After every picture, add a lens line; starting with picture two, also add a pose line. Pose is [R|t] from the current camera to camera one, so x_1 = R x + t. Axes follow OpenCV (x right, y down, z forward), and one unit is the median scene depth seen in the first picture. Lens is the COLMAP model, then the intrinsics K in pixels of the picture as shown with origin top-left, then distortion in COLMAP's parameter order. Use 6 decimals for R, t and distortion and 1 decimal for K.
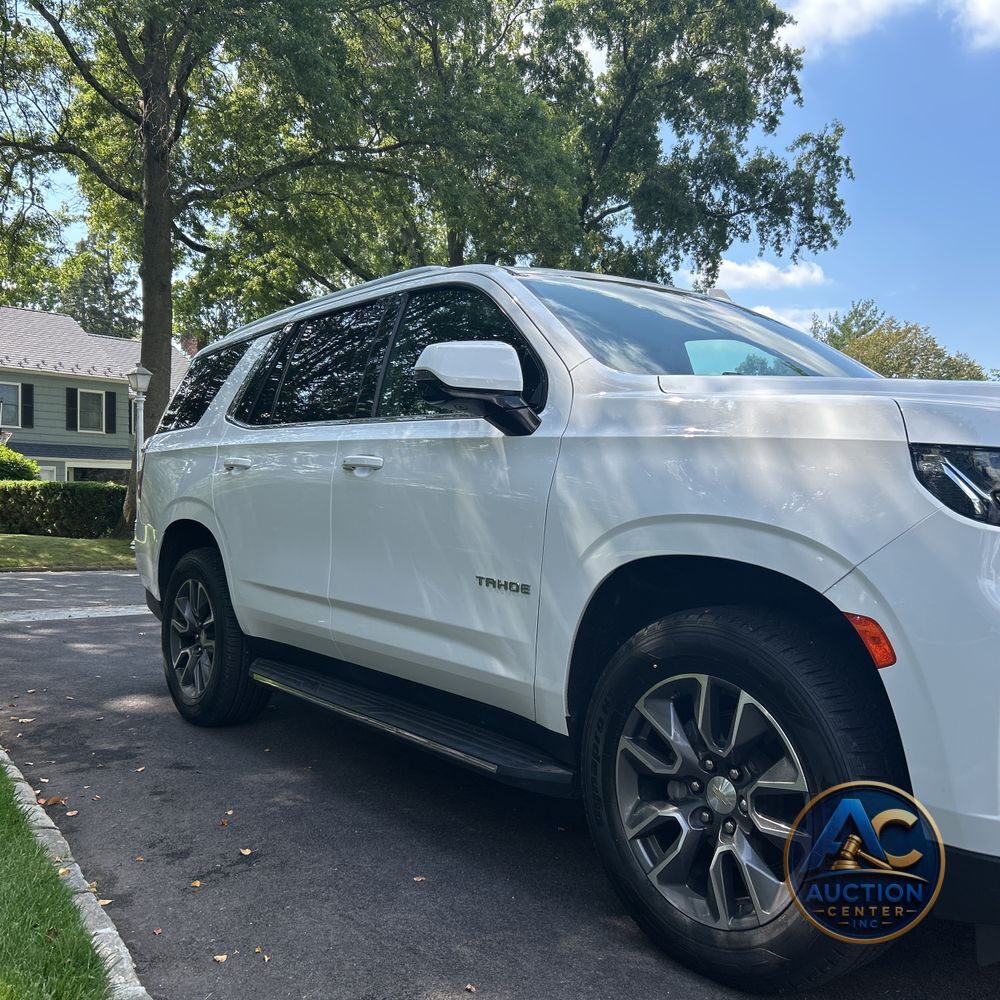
lens RADIAL K [[1013.0, 0, 507.1], [0, 1013.0, 502.2], [0, 0, 1]] dist [0.017609, 0.000000]
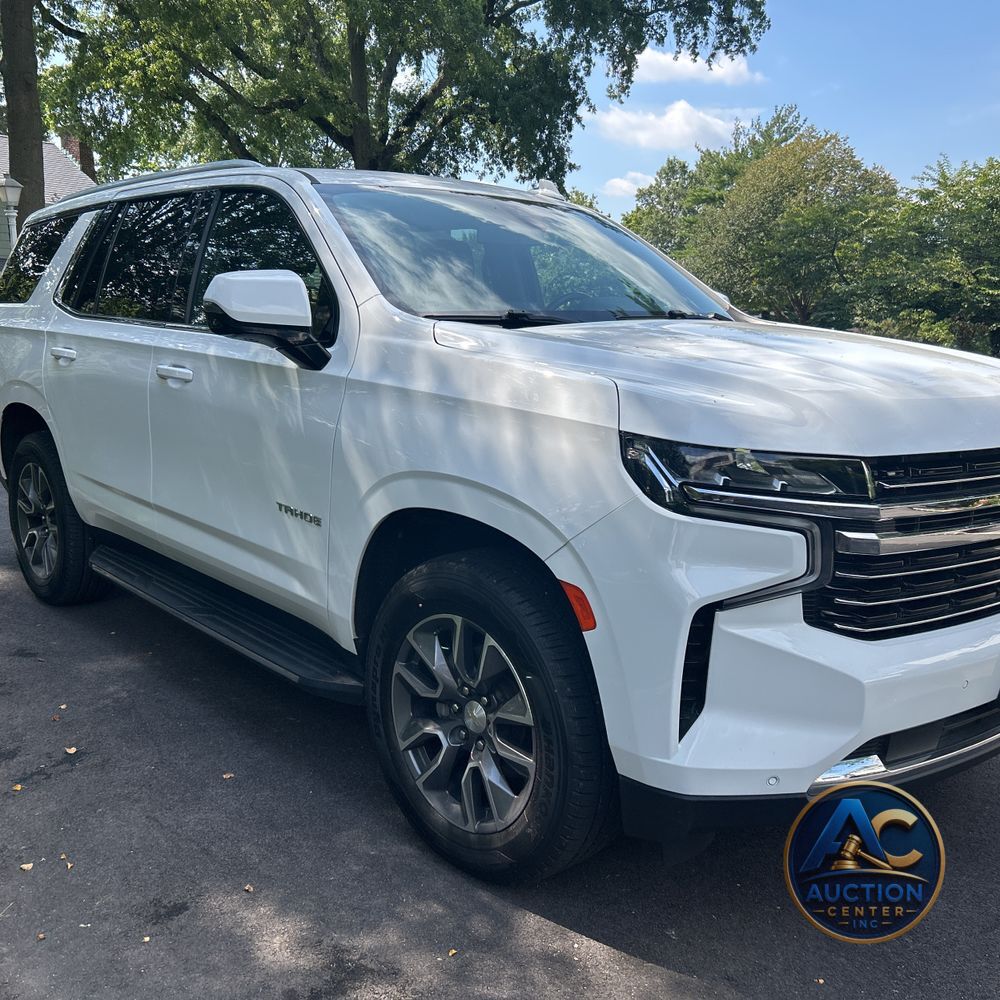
lens RADIAL K [[1013.0, 0, 499.1], [0, 1013.0, 506.2], [0, 0, 1]] dist [0.017609, 0.000000]
pose [[0.996993, -0.007655, 0.077116, 0.119744], [-0.006735, 0.982786, 0.184625, -0.118593], [-0.077202, -0.184590, 0.979779, -0.048722]]
